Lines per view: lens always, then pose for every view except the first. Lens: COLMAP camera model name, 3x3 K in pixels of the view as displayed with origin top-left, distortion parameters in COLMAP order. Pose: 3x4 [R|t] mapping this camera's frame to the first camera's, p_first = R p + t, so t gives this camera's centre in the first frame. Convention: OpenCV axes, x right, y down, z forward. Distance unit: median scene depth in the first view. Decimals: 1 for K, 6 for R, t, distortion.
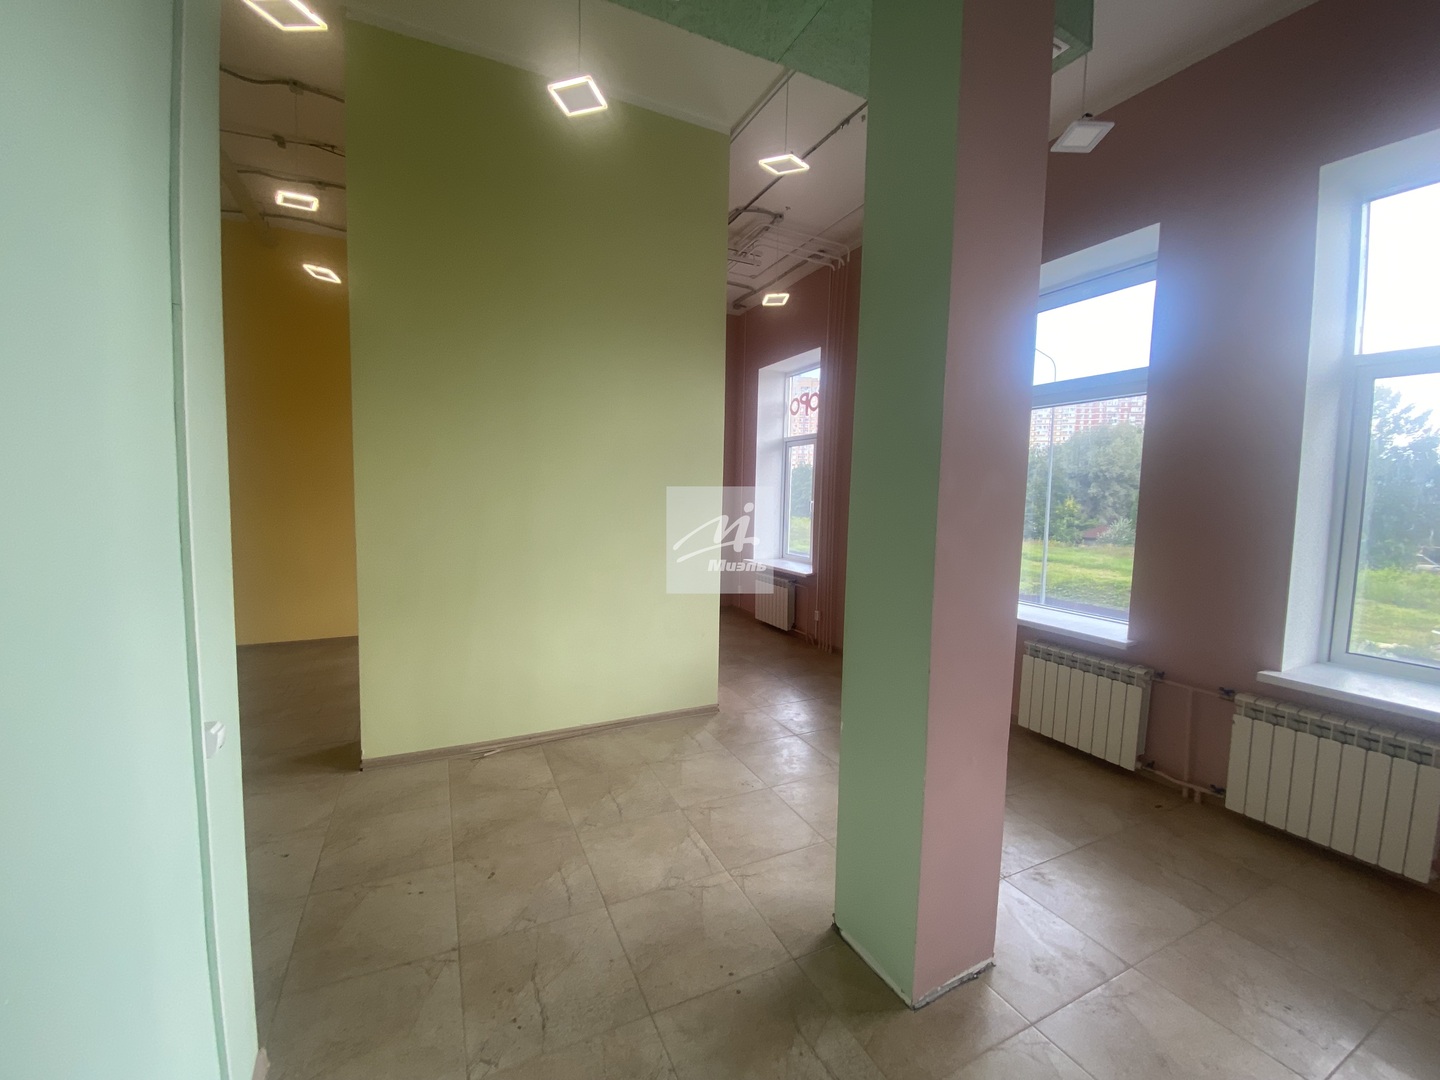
lens RADIAL K [[587.2, 0, 725.4], [0, 587.2, 542.5], [0, 0, 1]] dist [0.001190, -0.014811]
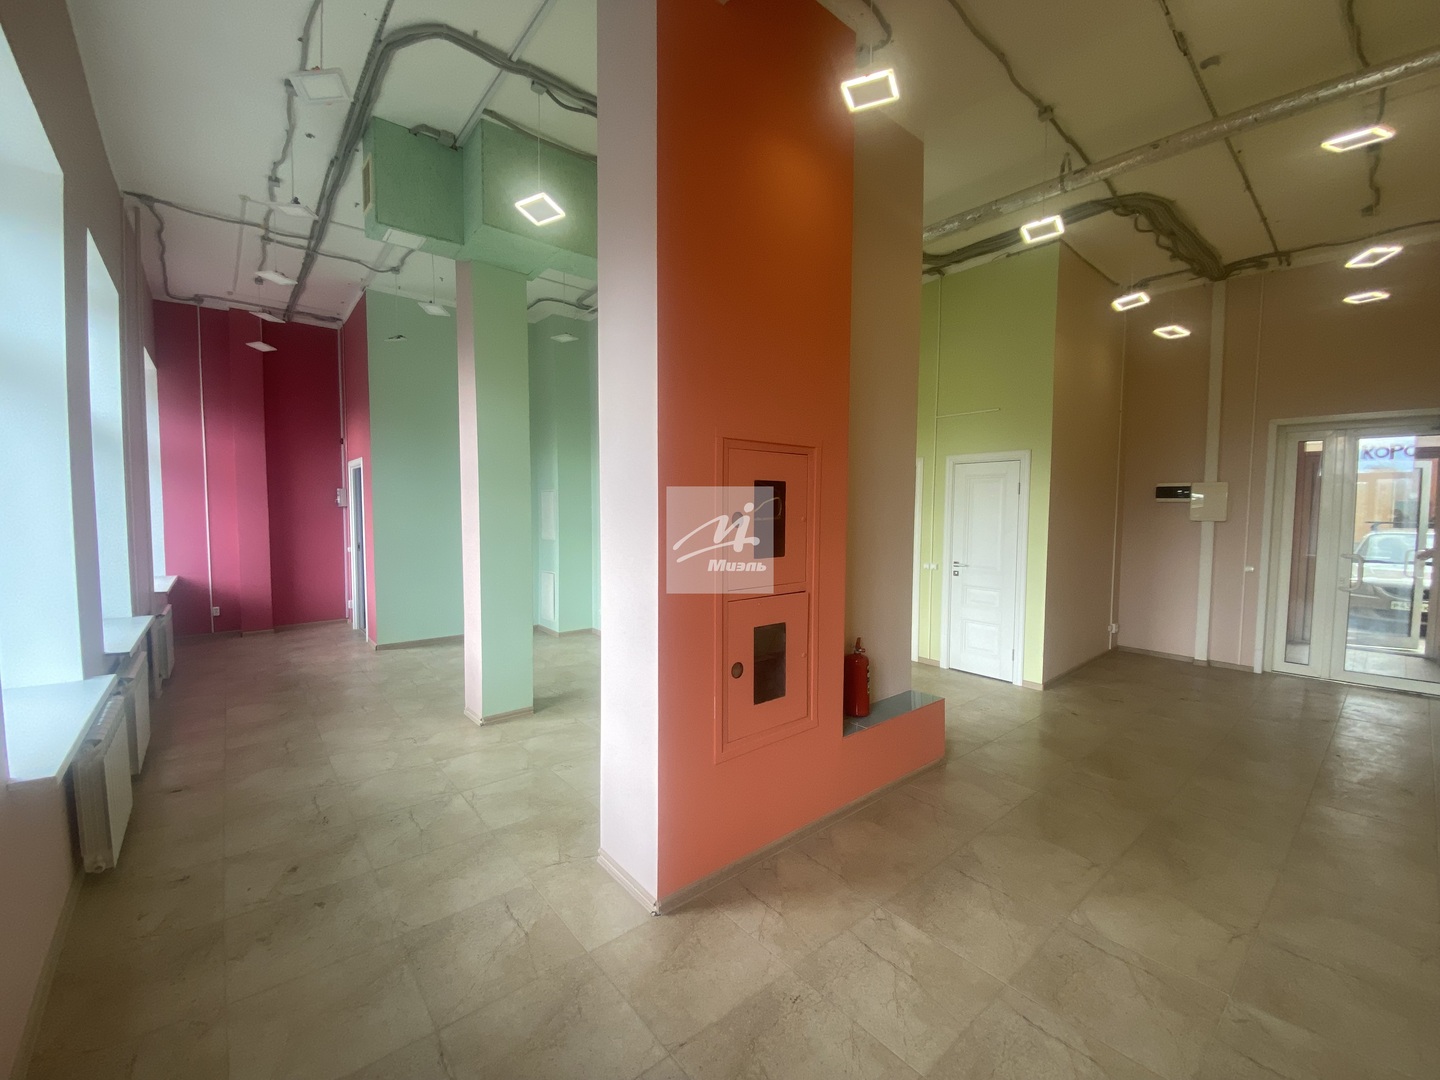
lens RADIAL K [[587.2, 0, 725.4], [0, 587.2, 542.5], [0, 0, 1]] dist [0.001190, -0.014811]
pose [[-0.972351, -0.014162, -0.233094, 0.003425], [-0.047283, 0.989425, 0.137124, -0.177988], [0.228687, 0.144354, -0.962738, 1.958341]]
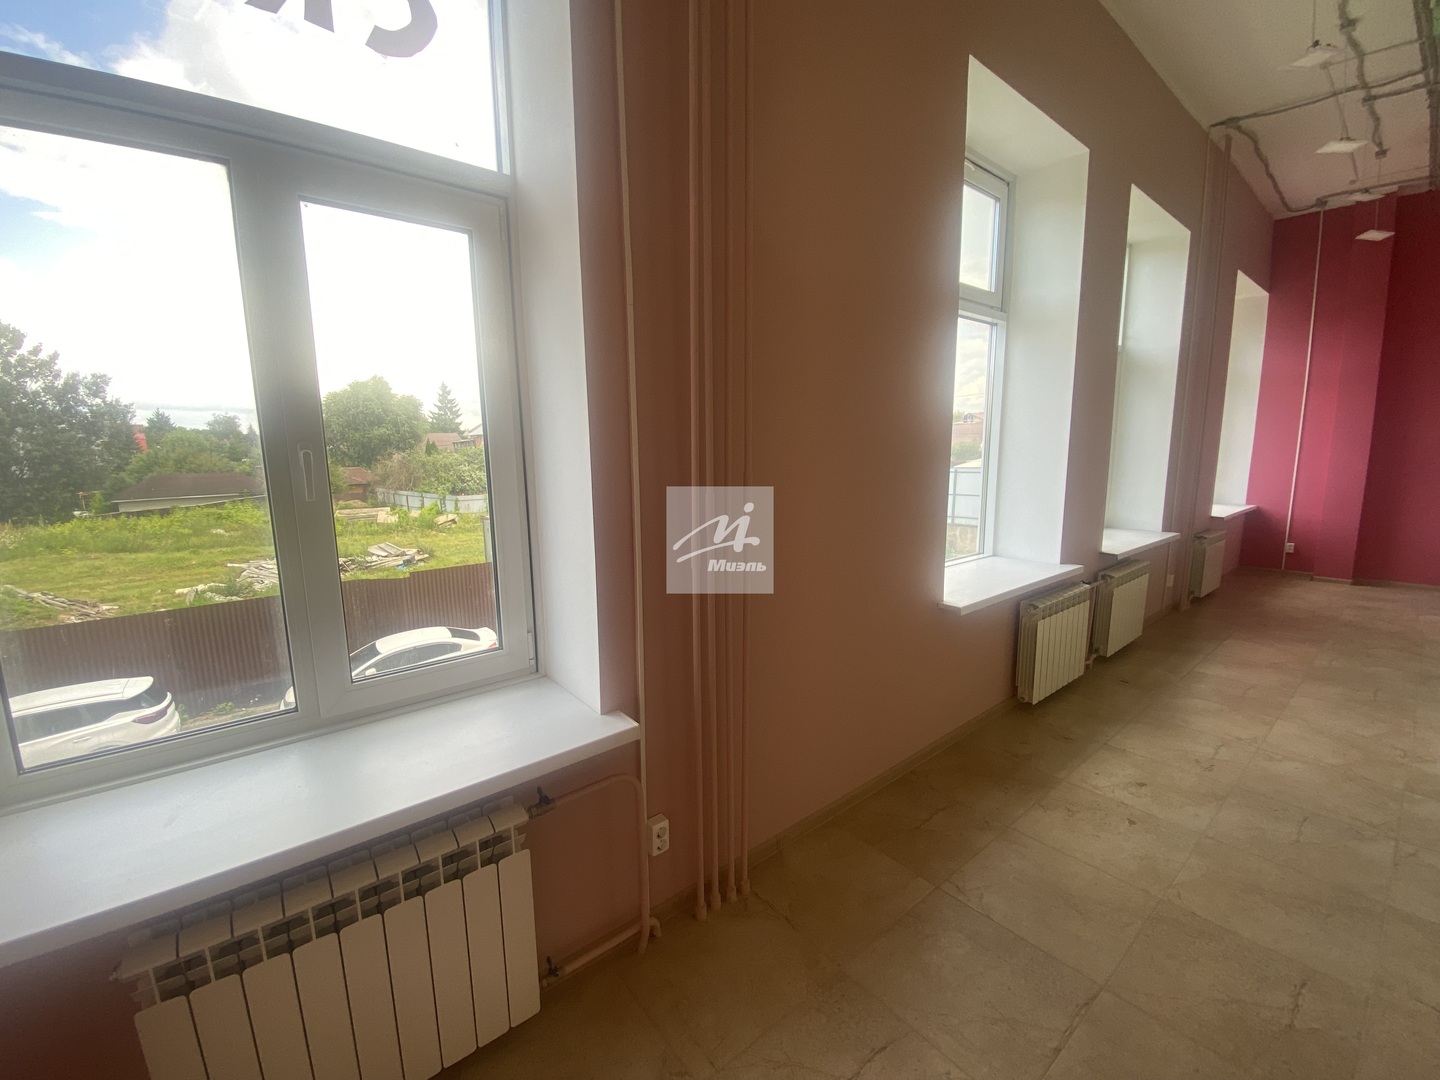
lens RADIAL K [[596.8, 0, 717.2], [0, 596.8, 543.7], [0, 0, 1]] dist [-0.004599, -0.009460]
pose [[-0.205866, -0.174116, 0.962966, -0.212416], [0.090746, 0.976407, 0.195947, -0.139356], [-0.974364, 0.127724, -0.185208, 1.811224]]
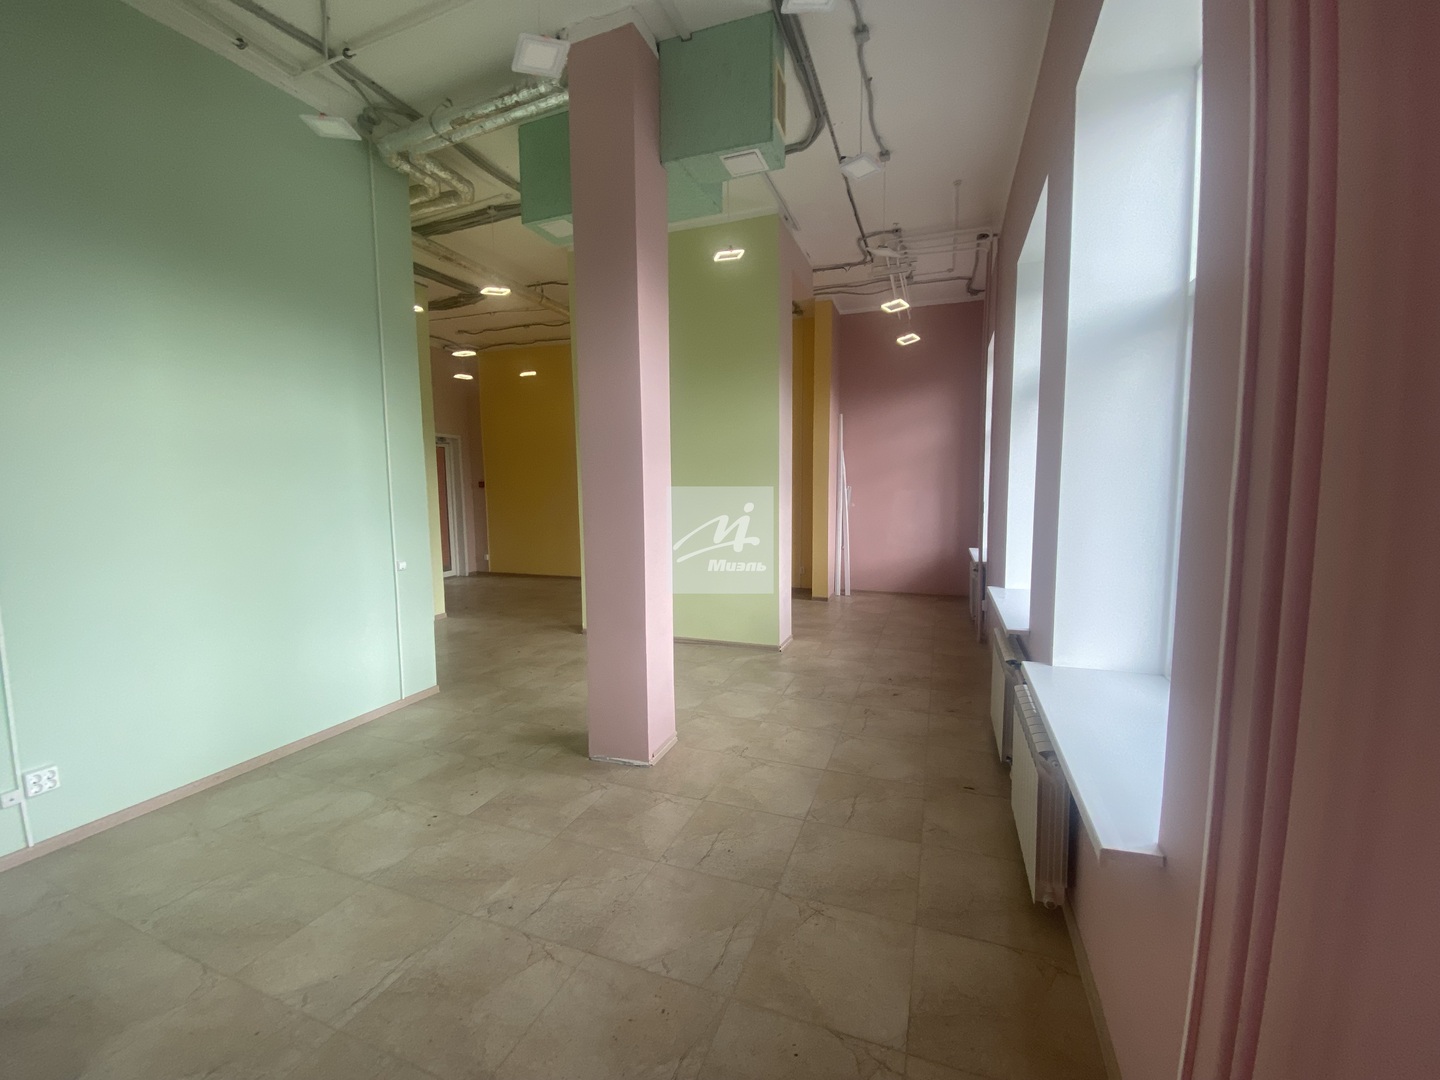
lens RADIAL K [[596.8, 0, 717.2], [0, 596.8, 543.7], [0, 0, 1]] dist [-0.004599, -0.009460]
pose [[0.674815, 0.042826, -0.736743, 1.044083], [-0.036426, 0.999031, 0.024708, 0.025799], [0.737088, 0.010163, 0.675721, 0.003221]]
